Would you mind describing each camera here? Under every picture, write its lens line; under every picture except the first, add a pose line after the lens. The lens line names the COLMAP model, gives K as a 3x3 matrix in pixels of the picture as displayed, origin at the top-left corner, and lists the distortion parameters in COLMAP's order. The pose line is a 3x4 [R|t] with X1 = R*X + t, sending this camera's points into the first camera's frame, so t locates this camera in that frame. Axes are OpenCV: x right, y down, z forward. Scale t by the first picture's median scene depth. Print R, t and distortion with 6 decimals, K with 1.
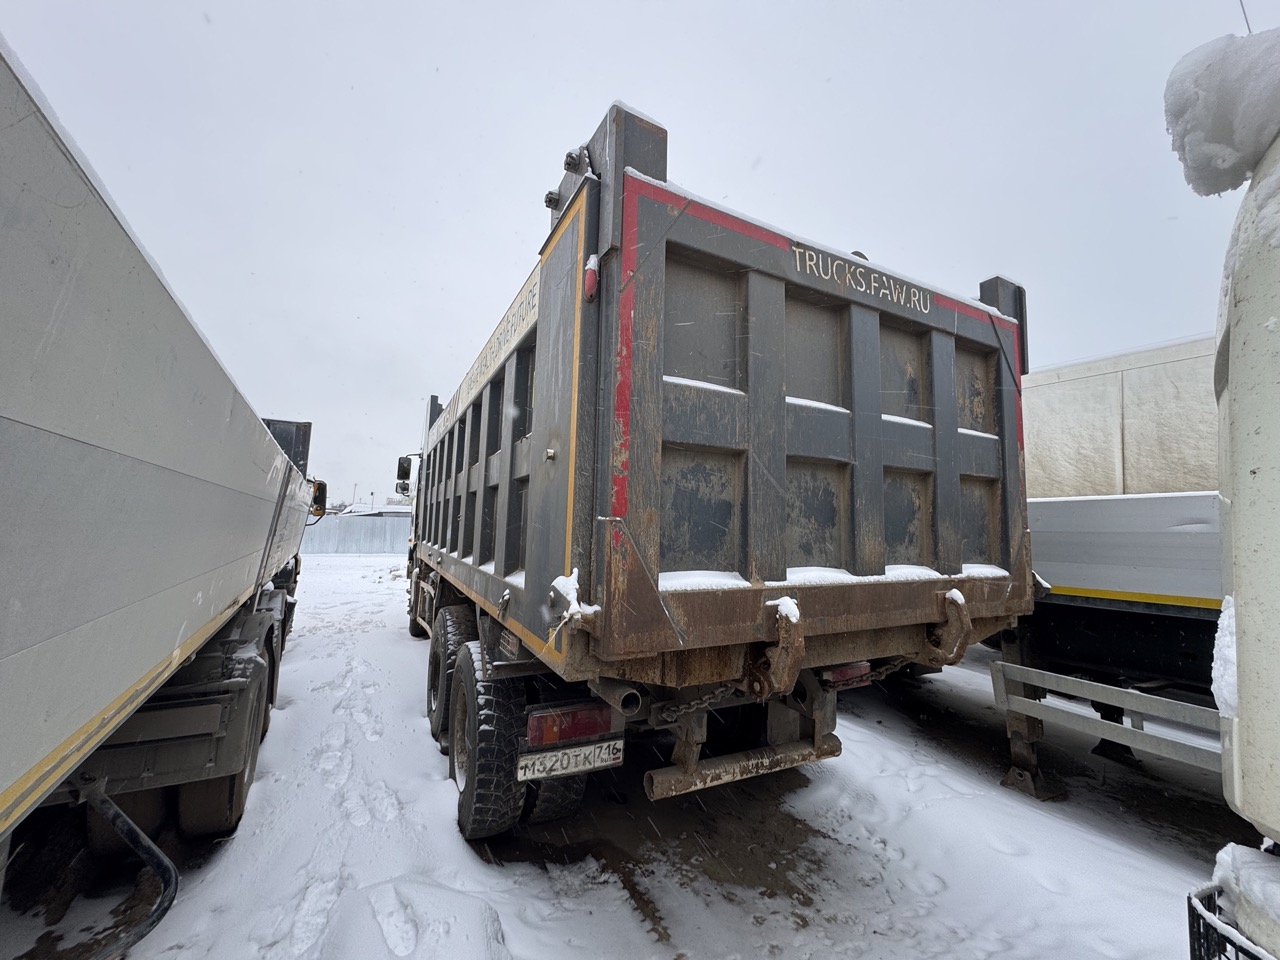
lens RADIAL K [[521.0, 0, 632.0], [0, 521.0, 480.6], [0, 0, 1]] dist [-0.002687, 0.000133]
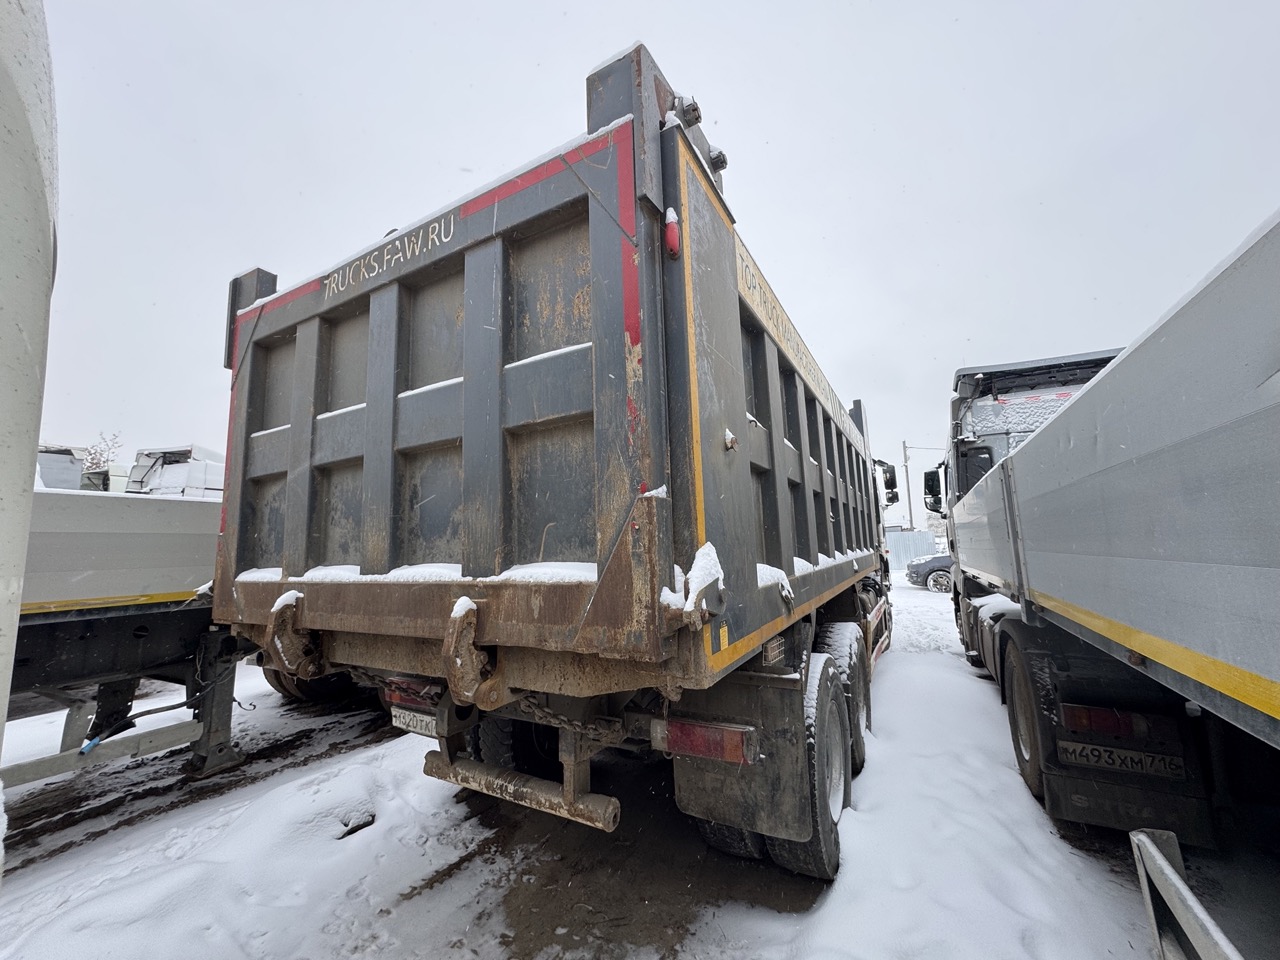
lens RADIAL K [[521.0, 0, 634.7], [0, 521.0, 476.7], [0, 0, 1]] dist [-0.002687, 0.000133]
pose [[0.528936, -0.151825, -0.834971, 1.305224], [0.123689, 0.987153, -0.101142, 0.141855], [0.839600, -0.049779, 0.540920, 0.788503]]
